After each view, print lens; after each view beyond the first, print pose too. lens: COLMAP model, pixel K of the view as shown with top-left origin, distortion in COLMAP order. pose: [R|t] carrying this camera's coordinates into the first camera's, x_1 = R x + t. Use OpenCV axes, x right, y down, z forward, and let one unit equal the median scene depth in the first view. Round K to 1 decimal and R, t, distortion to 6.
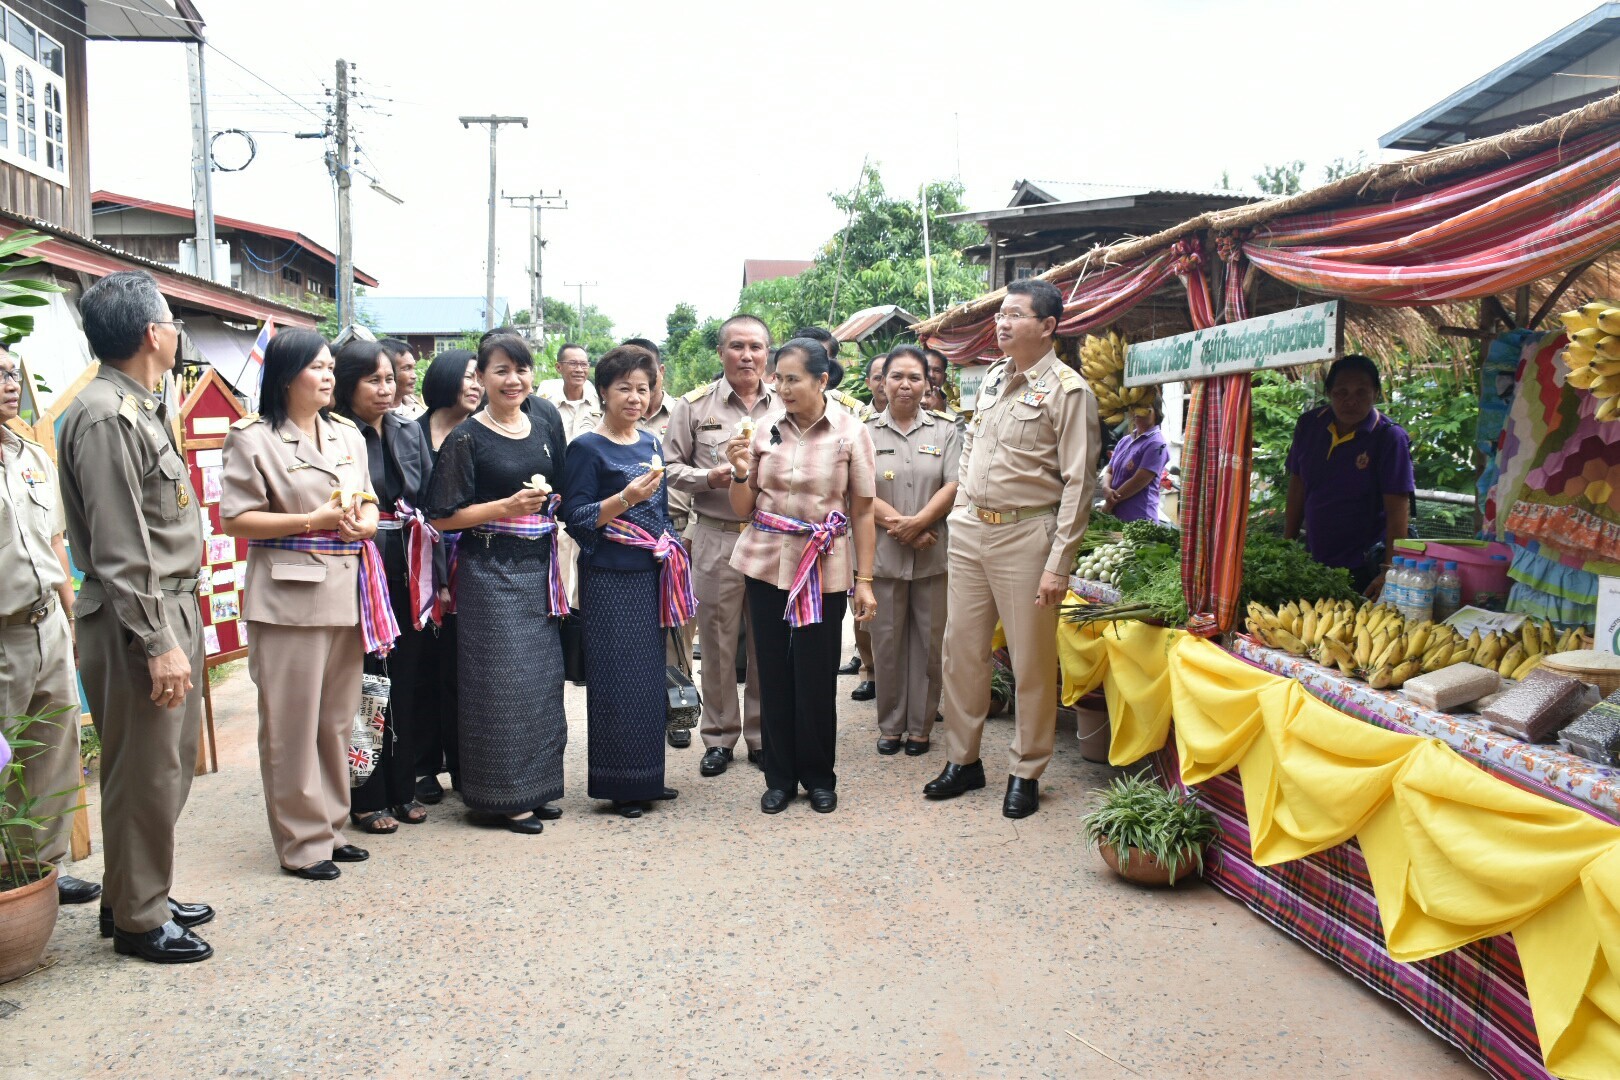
lens RADIAL K [[1288.5, 0, 810.0], [0, 1288.5, 540.0], [0, 0, 1]] dist [-0.154225, 0.116369]
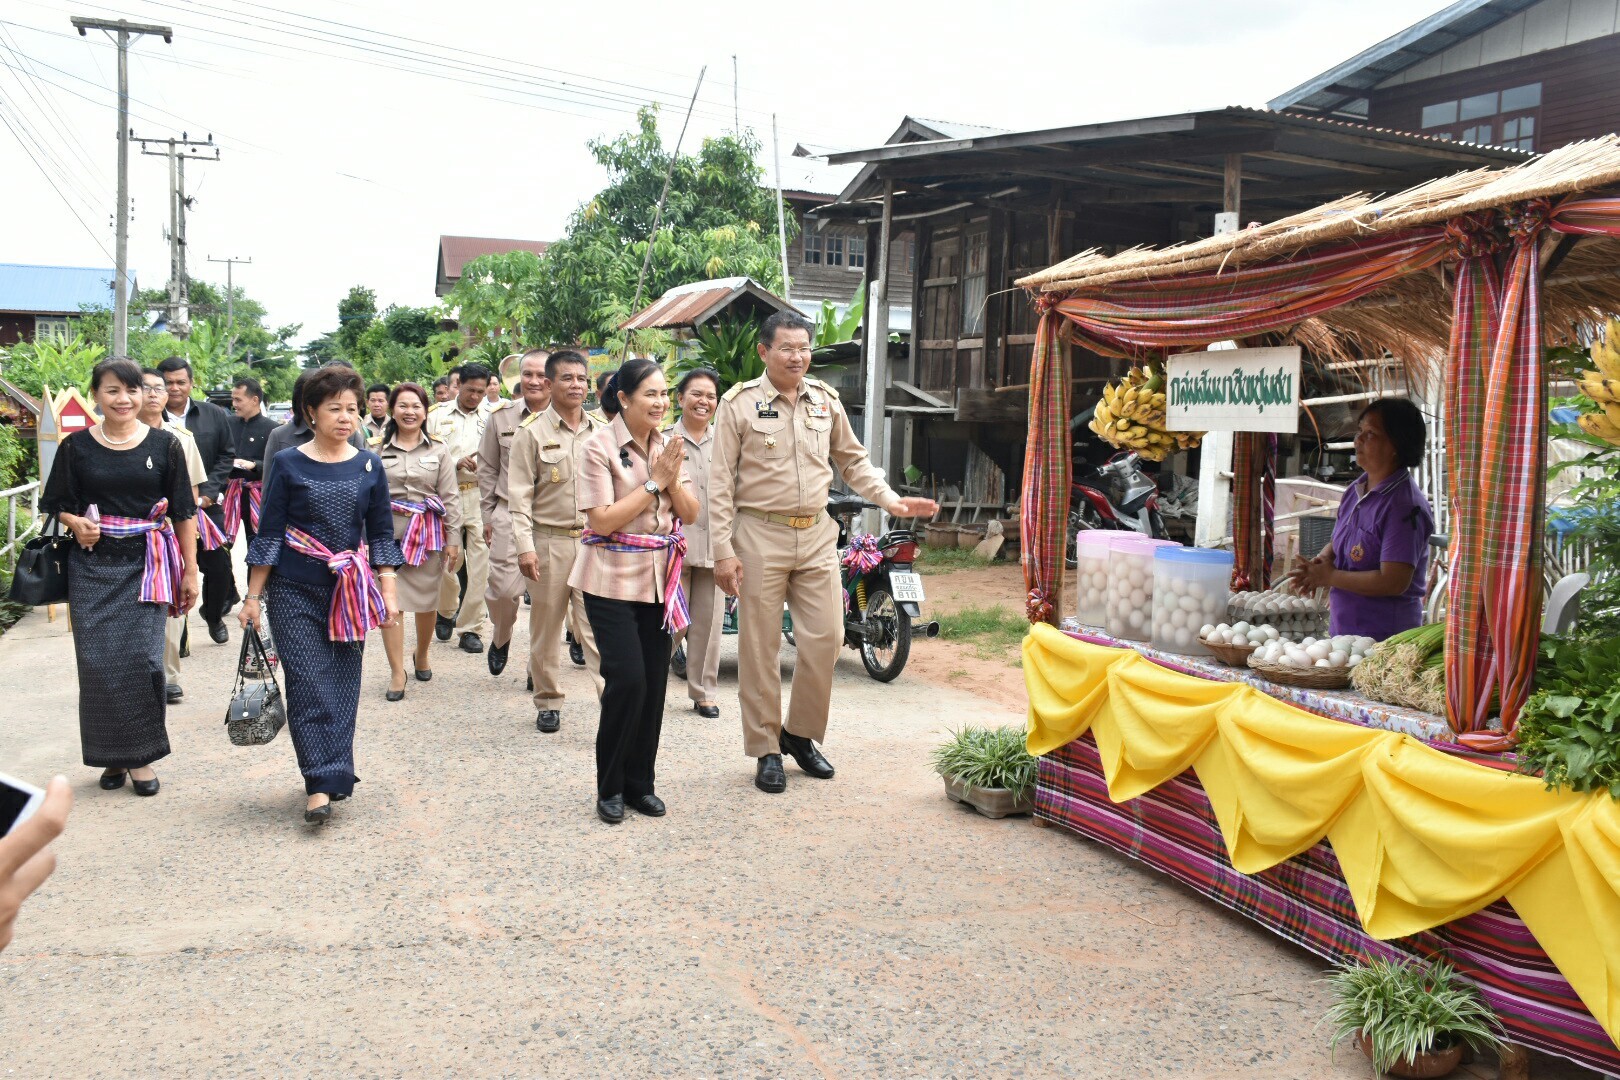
lens RADIAL K [[1433.1, 0, 810.0], [0, 1433.1, 540.0], [0, 0, 1]] dist [-0.125184, 0.184954]
pose [[0.975626, -0.003374, 0.219412, -0.047173], [0.006946, 0.999856, -0.015510, -0.013221], [-0.219328, 0.016656, 0.975509, 0.126683]]
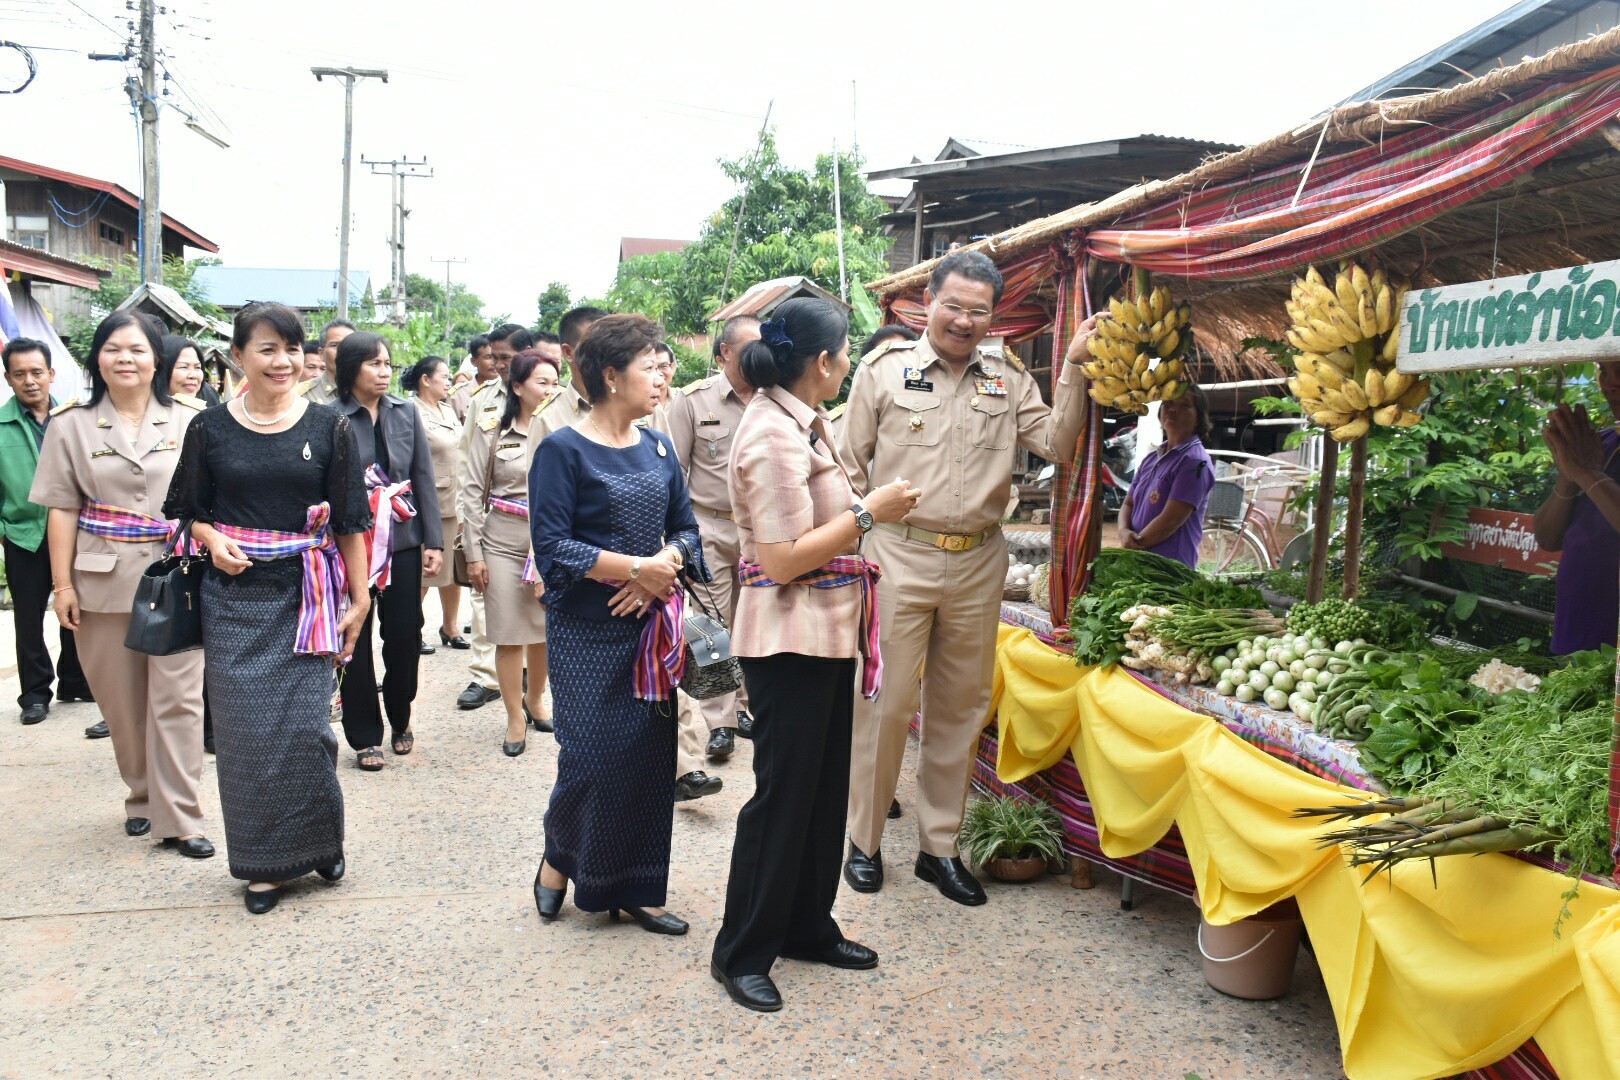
lens RADIAL K [[1288.5, 0, 810.0], [0, 1288.5, 540.0], [0, 0, 1]] dist [-0.154225, 0.116369]
pose [[0.995044, 0.009370, 0.098998, -0.007297], [-0.010369, 0.999900, 0.009576, -0.009177], [-0.098898, -0.010555, 0.995042, 0.088382]]
